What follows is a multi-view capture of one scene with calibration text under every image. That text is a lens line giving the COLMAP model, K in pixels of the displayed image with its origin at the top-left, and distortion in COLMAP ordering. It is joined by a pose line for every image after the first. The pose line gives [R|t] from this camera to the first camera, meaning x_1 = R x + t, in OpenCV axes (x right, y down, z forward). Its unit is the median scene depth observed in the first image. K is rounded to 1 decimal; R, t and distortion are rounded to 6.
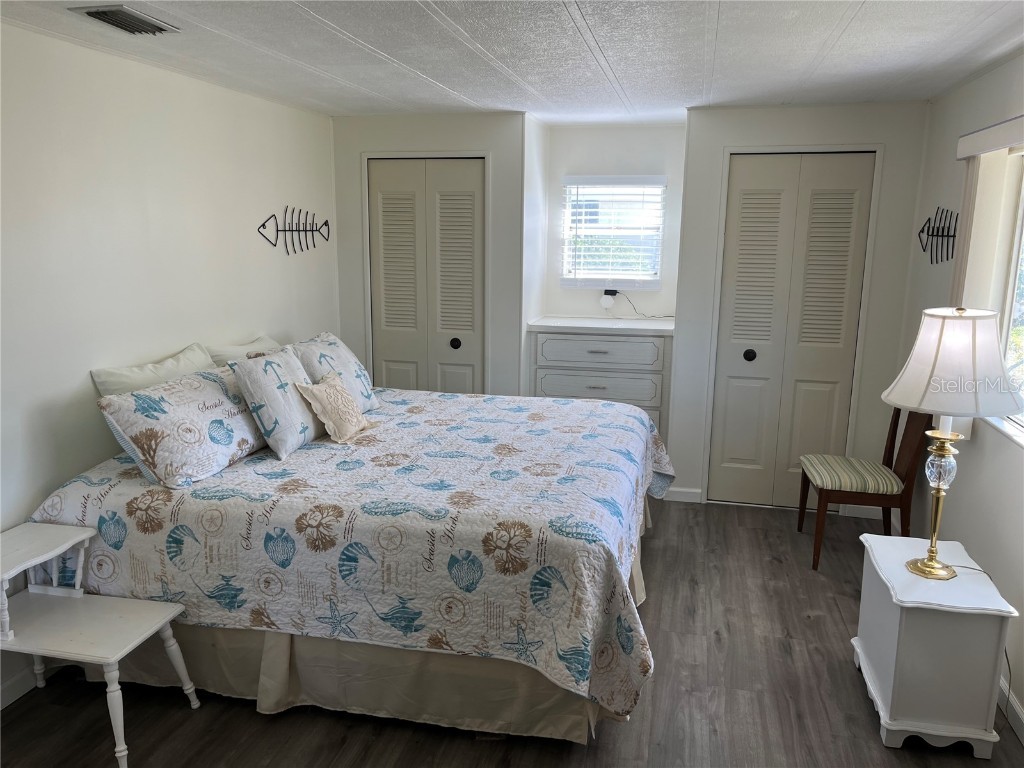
lens RADIAL K [[777.7, 0, 517.2], [0, 777.7, 378.1], [0, 0, 1]] dist [0.077693, -0.109329]
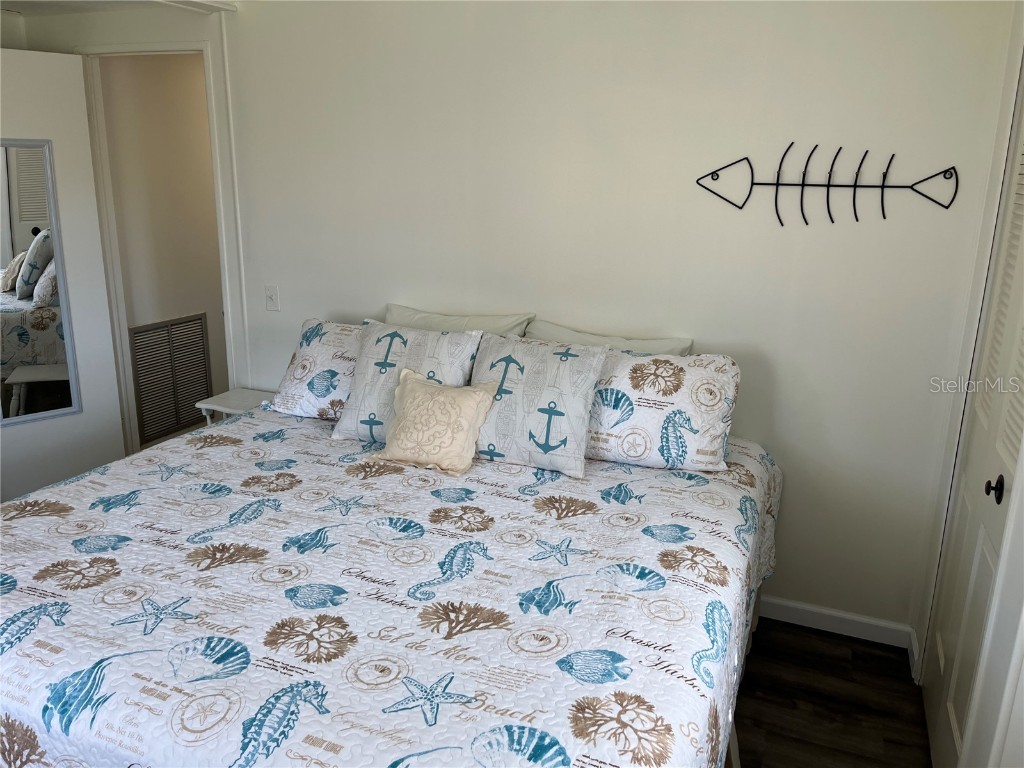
lens RADIAL K [[777.7, 0, 518.0], [0, 777.7, 377.0], [0, 0, 1]] dist [0.077693, -0.109329]
pose [[-0.153648, 0.238321, -0.958955, 0.499024], [-0.210801, 0.940232, 0.267443, -0.241389], [0.965378, 0.243241, -0.094226, 1.291701]]
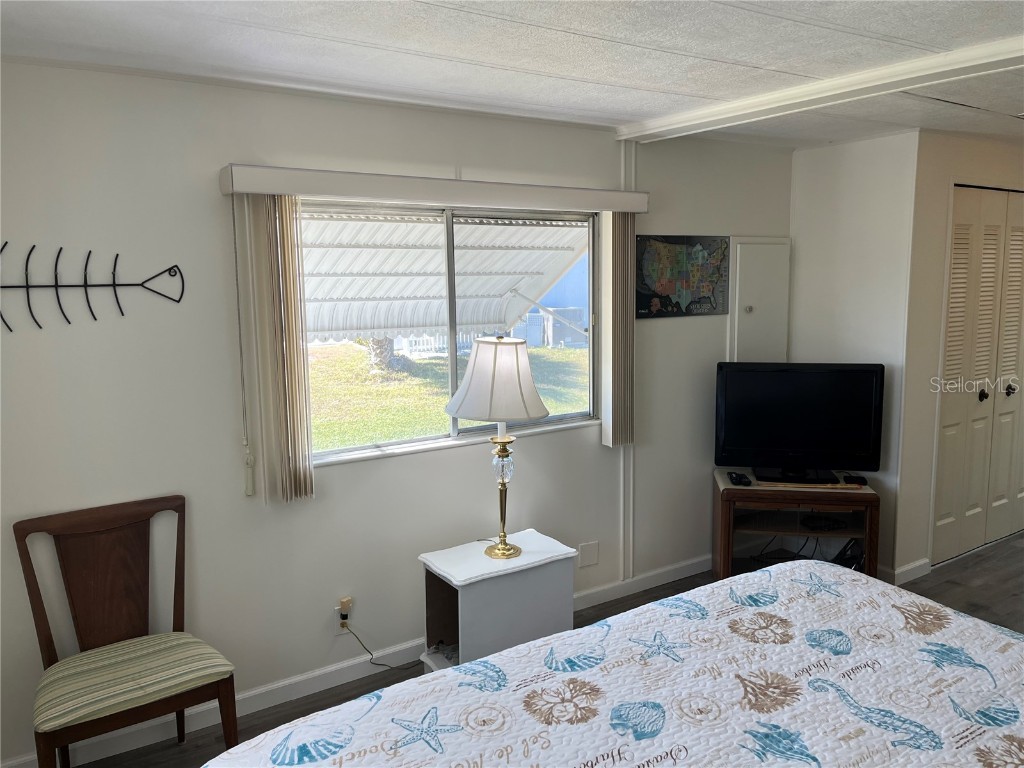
lens RADIAL K [[777.7, 0, 511.6], [0, 777.7, 355.1], [0, 0, 1]] dist [0.077693, -0.109329]
pose [[-0.721335, -0.077774, 0.688206, -0.248108], [0.131355, 0.960277, 0.246199, -0.290096], [-0.680016, 0.267991, -0.682465, 1.488417]]
